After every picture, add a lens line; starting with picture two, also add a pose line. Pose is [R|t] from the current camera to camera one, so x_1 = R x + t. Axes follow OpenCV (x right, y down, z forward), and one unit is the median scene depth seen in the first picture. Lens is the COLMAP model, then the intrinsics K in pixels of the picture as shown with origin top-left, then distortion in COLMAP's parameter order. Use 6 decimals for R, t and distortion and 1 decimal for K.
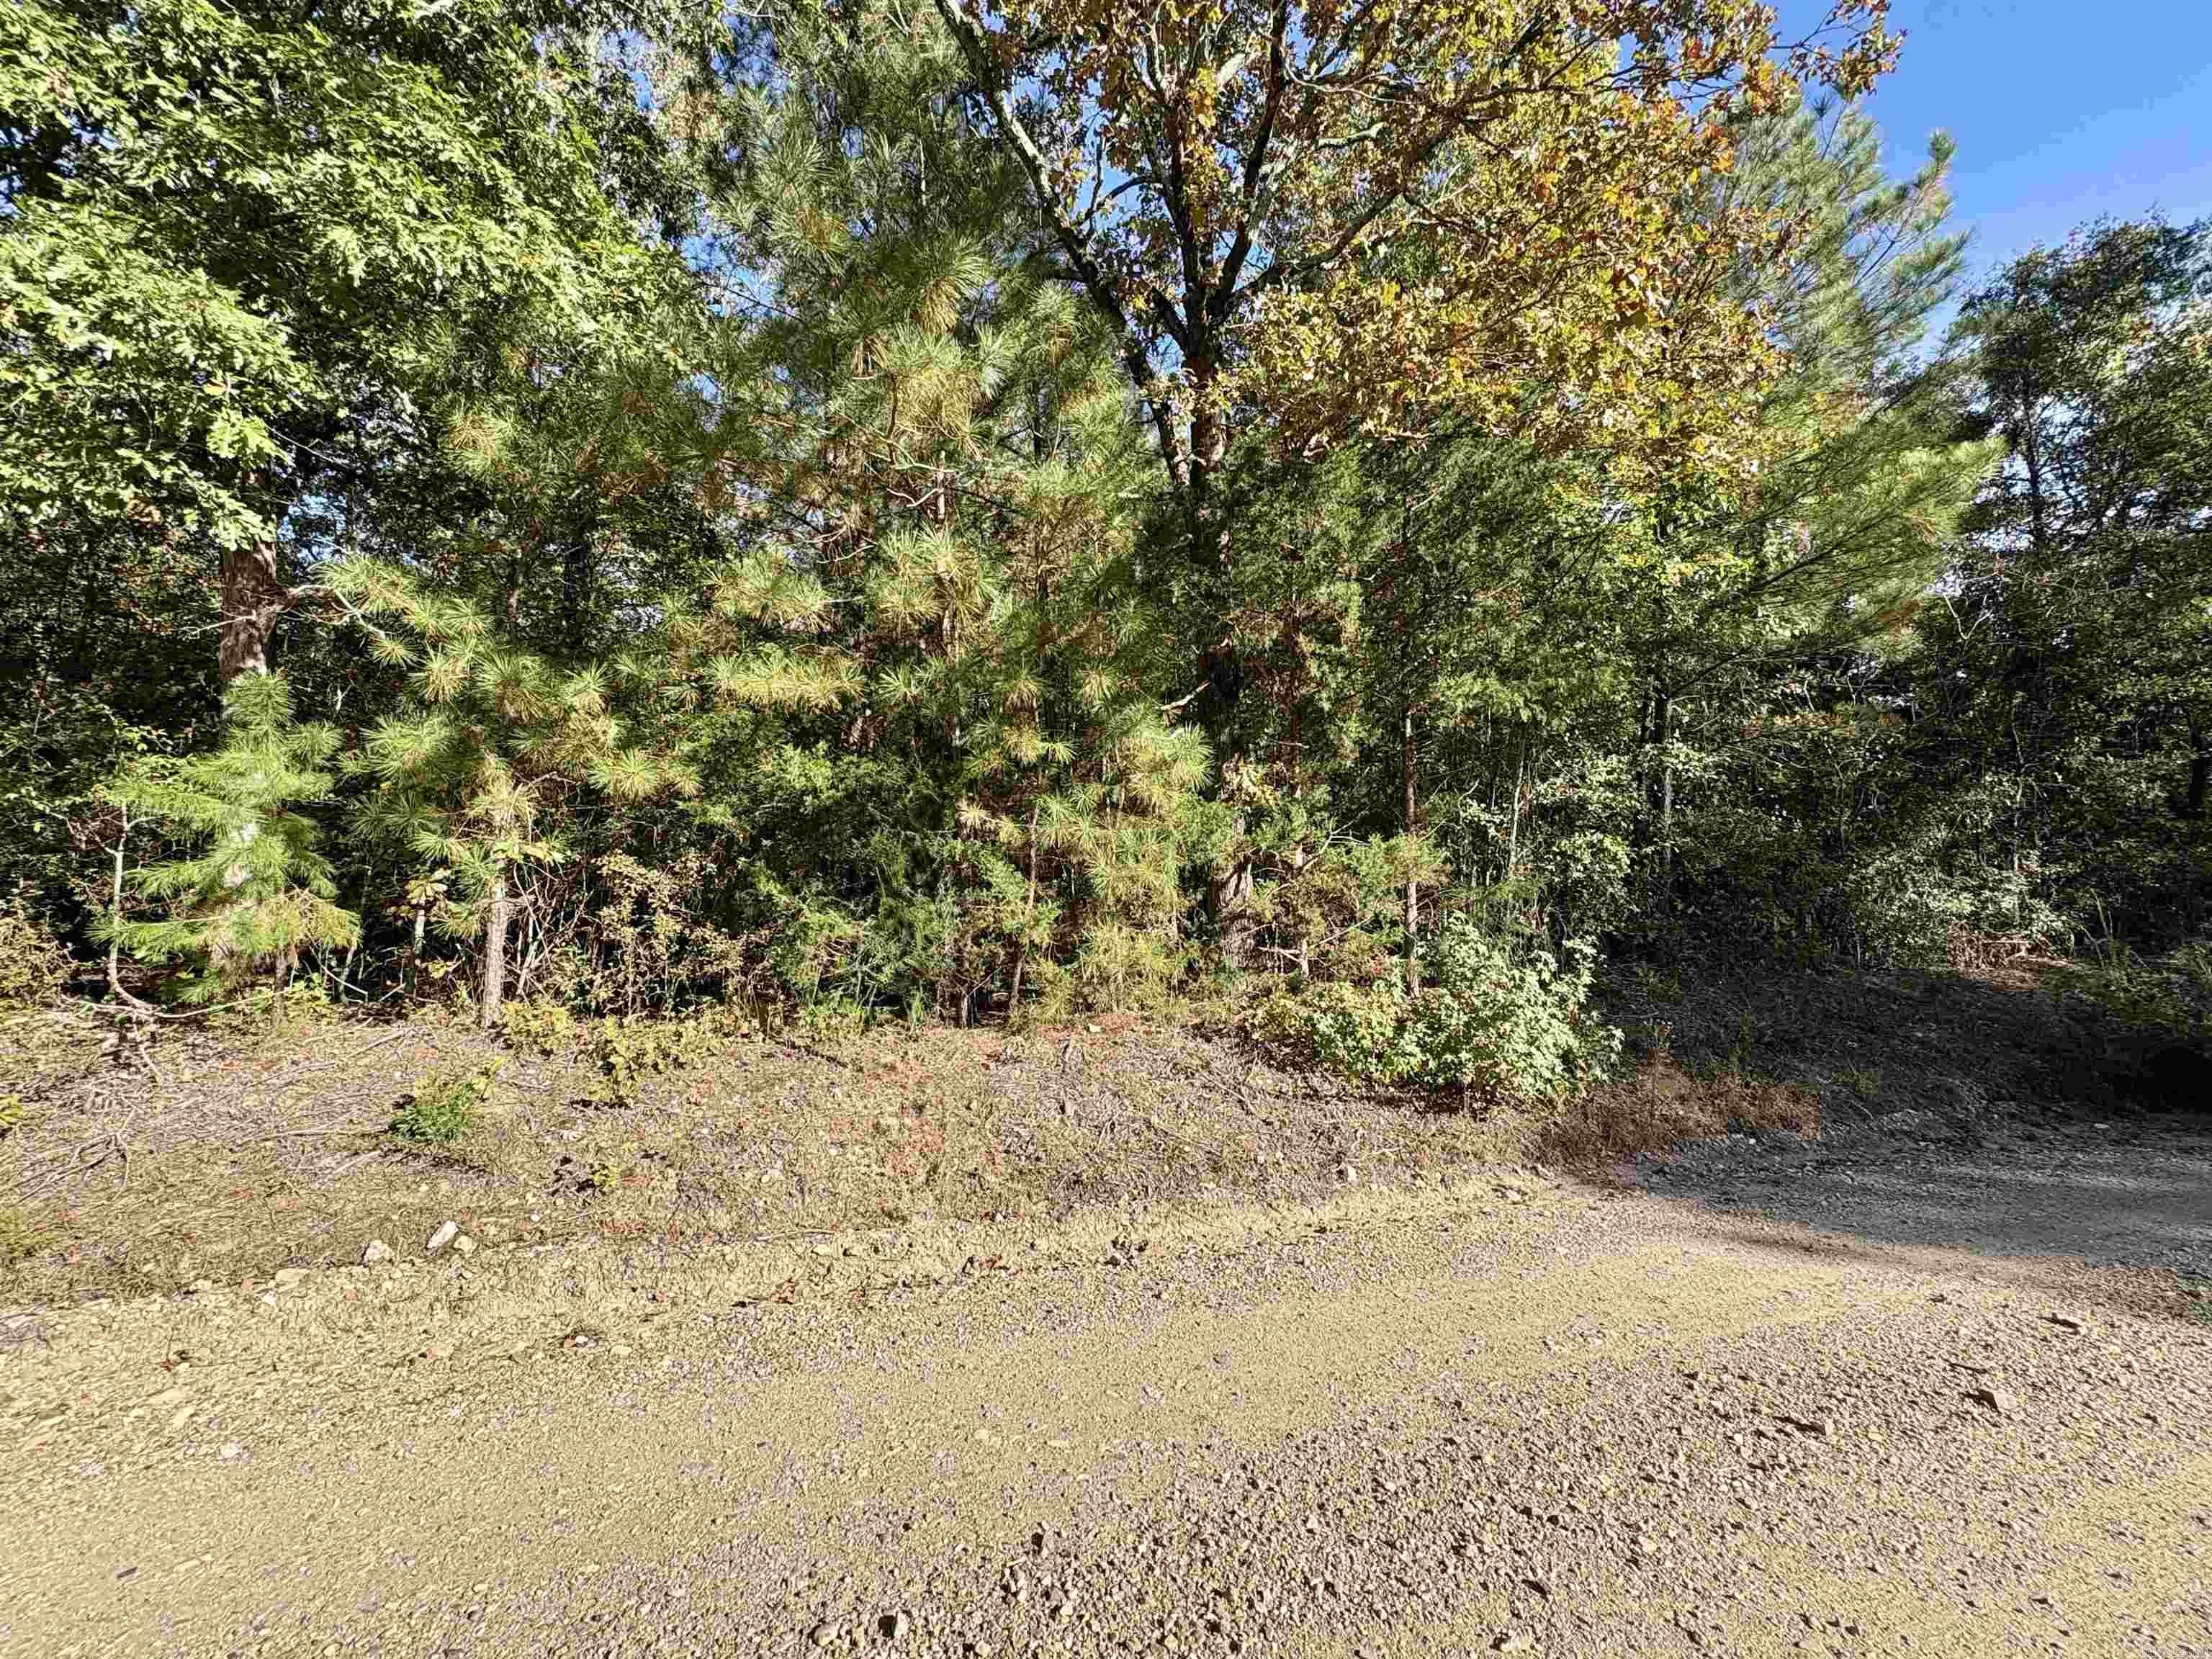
lens RADIAL K [[881.6, 0, 1116.5], [0, 881.6, 828.1], [0, 0, 1]] dist [0.002000, -0.000193]
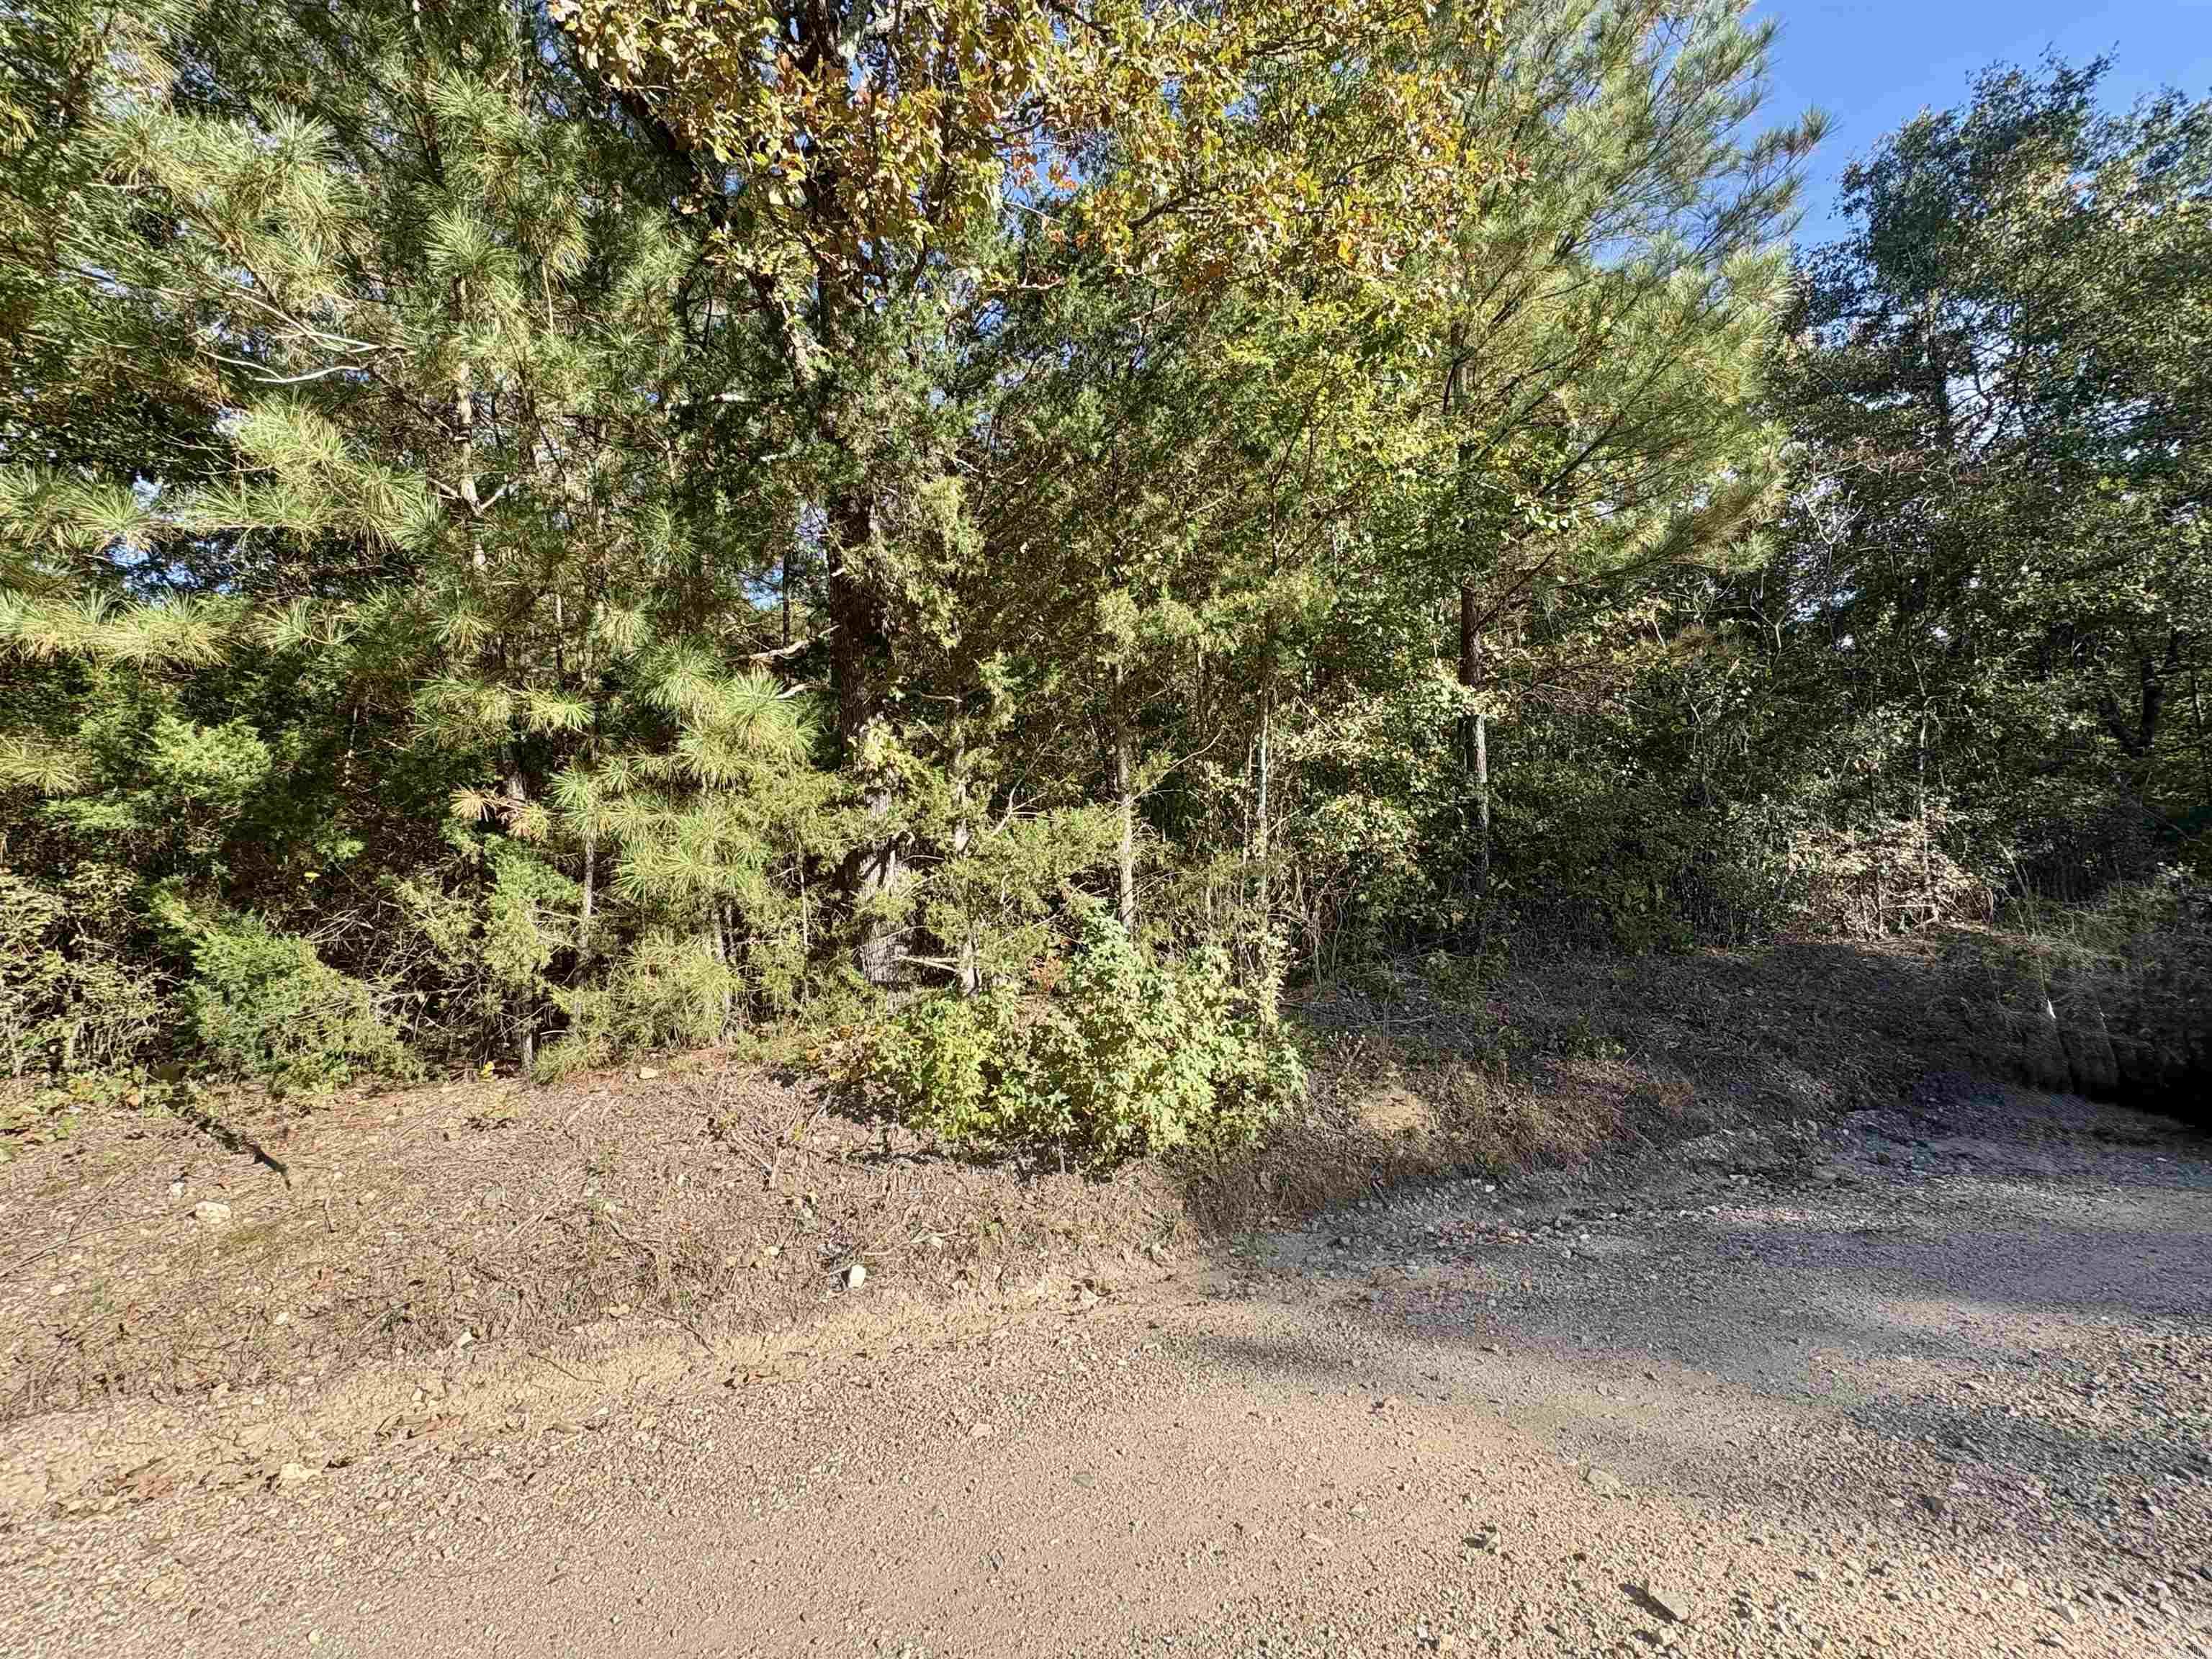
lens RADIAL K [[881.6, 0, 1113.2], [0, 881.6, 826.3], [0, 0, 1]] dist [0.002000, -0.000193]
pose [[0.998927, -0.046077, -0.004599, 0.365071], [0.046039, 0.998907, -0.008110, 0.035129], [0.004967, 0.007889, 0.999957, 0.217956]]
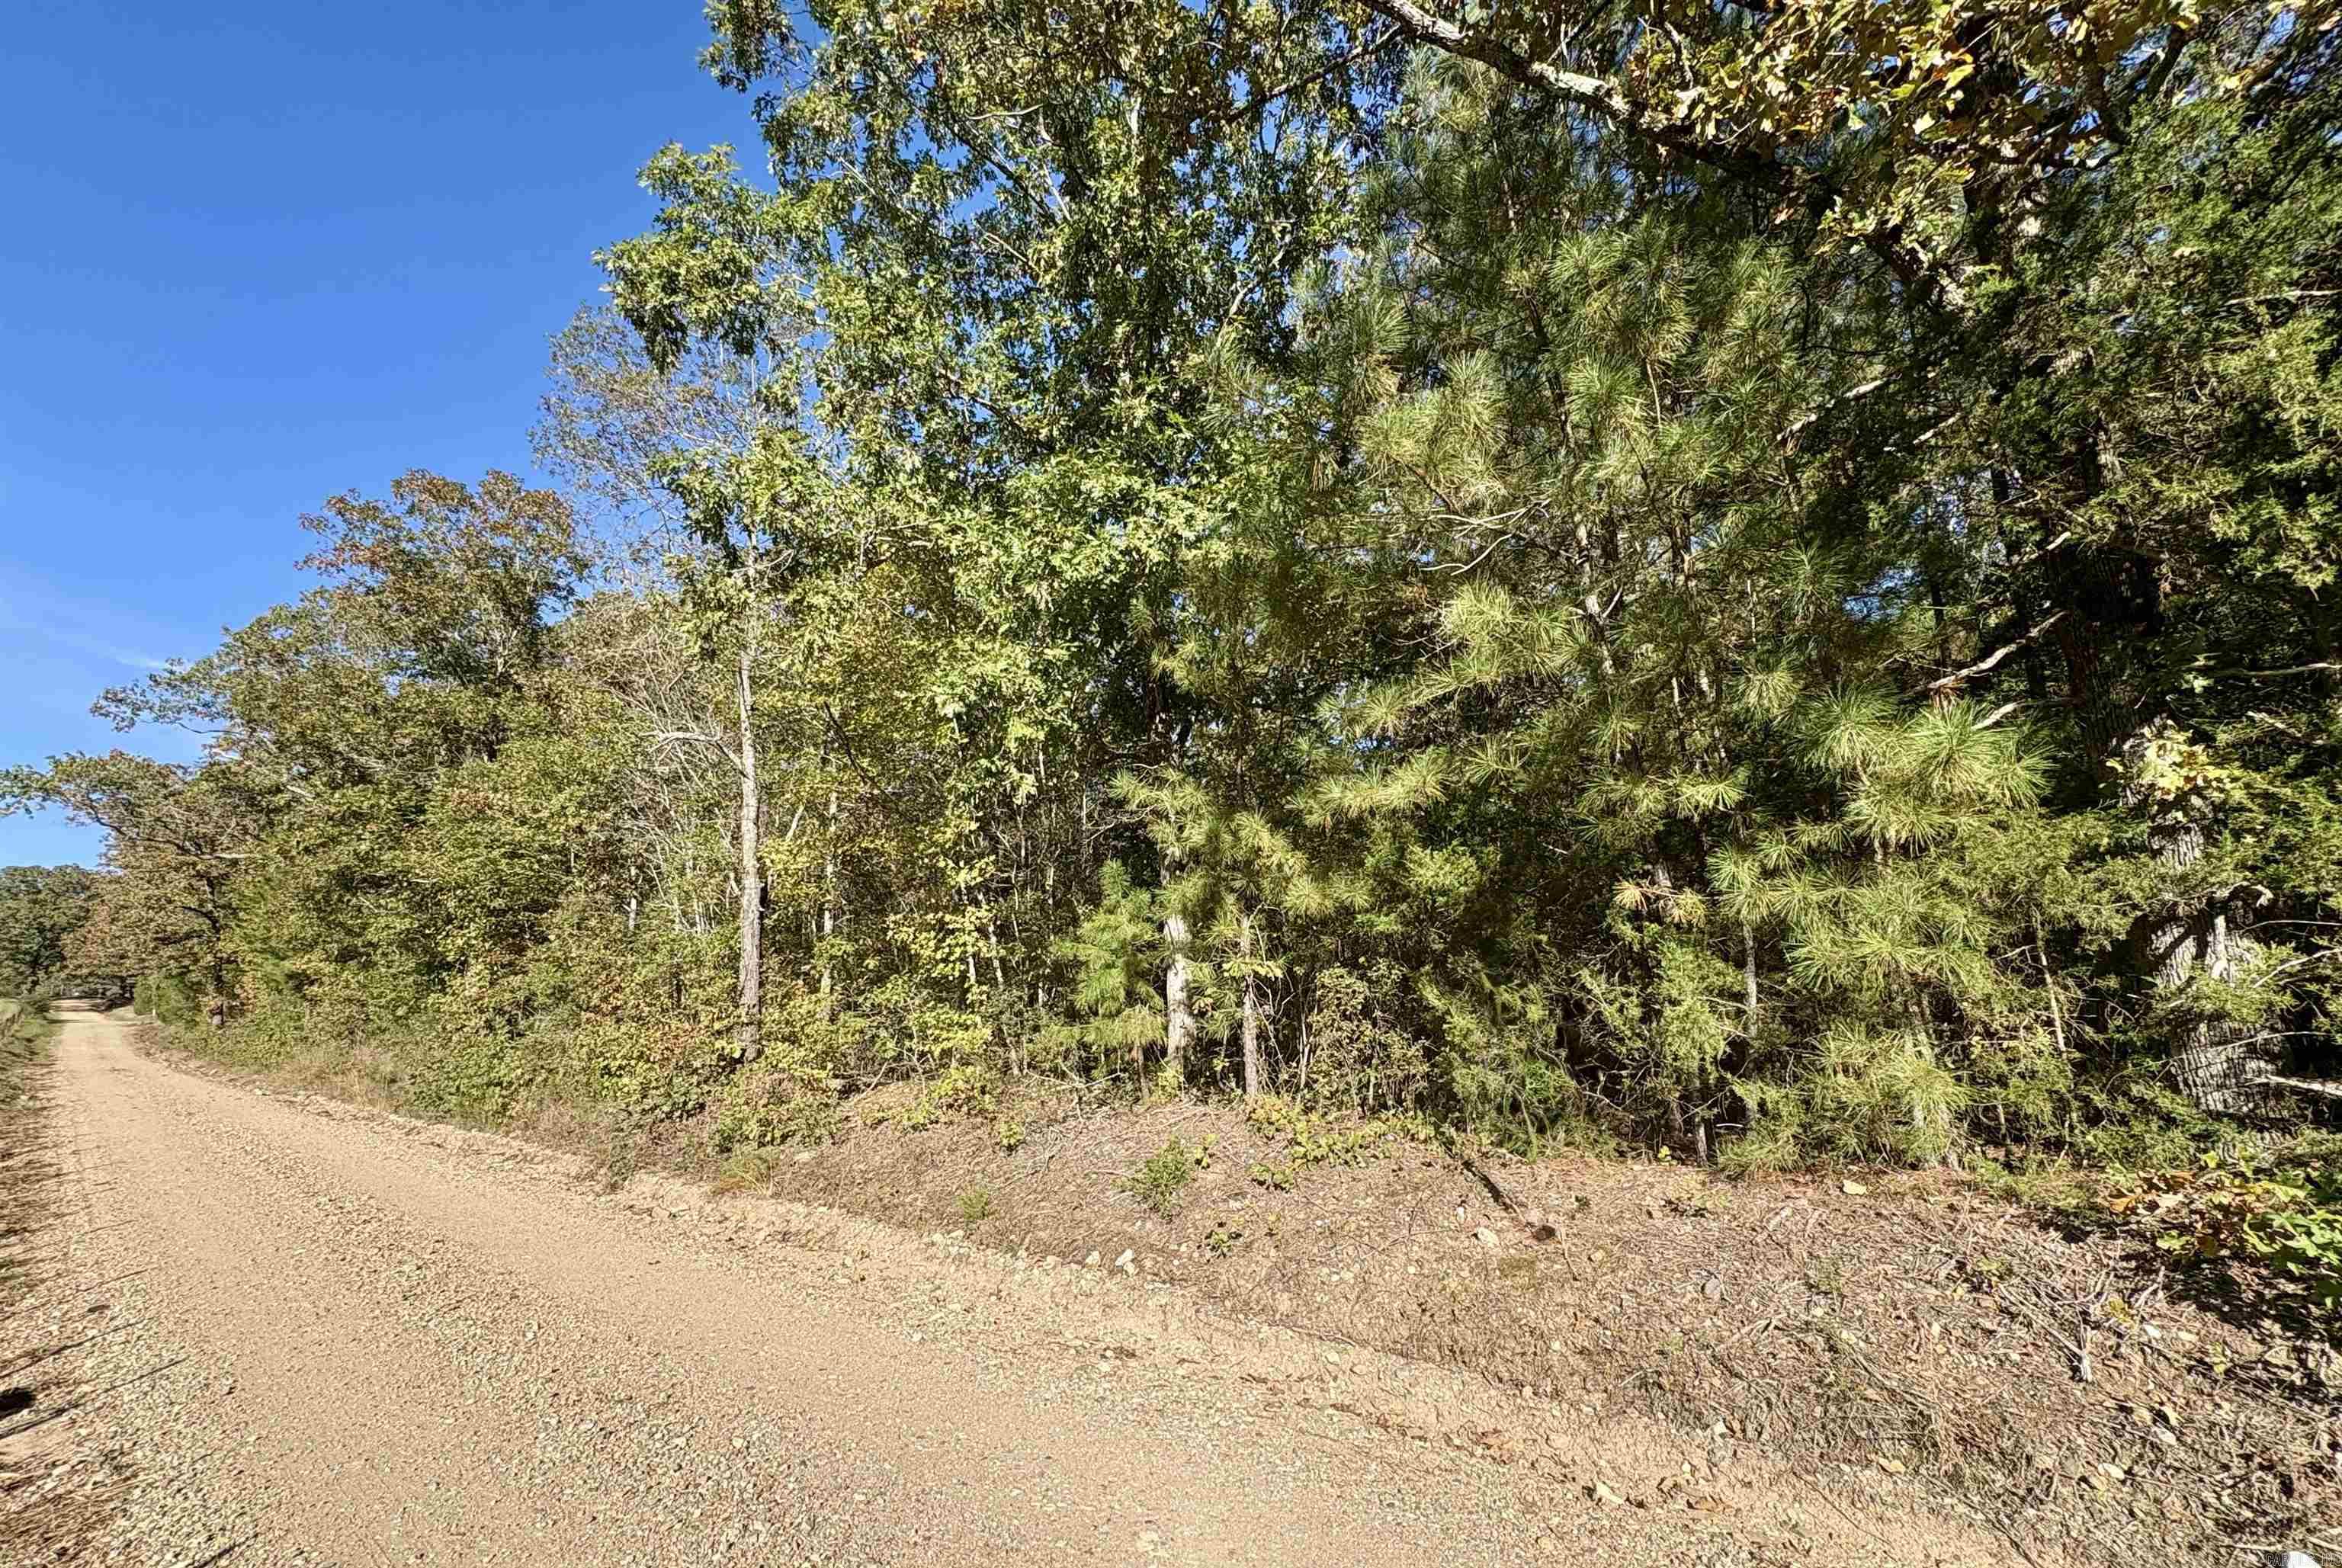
lens RADIAL K [[936.6, 0, 1162.5], [0, 936.6, 875.2], [0, 0, 1]] dist [0.001956, 0.000061]
pose [[0.510332, -0.140561, -0.848413, 0.318571], [0.085559, 0.989956, -0.112546, 0.026586], [0.855711, -0.015153, 0.517232, 0.178192]]
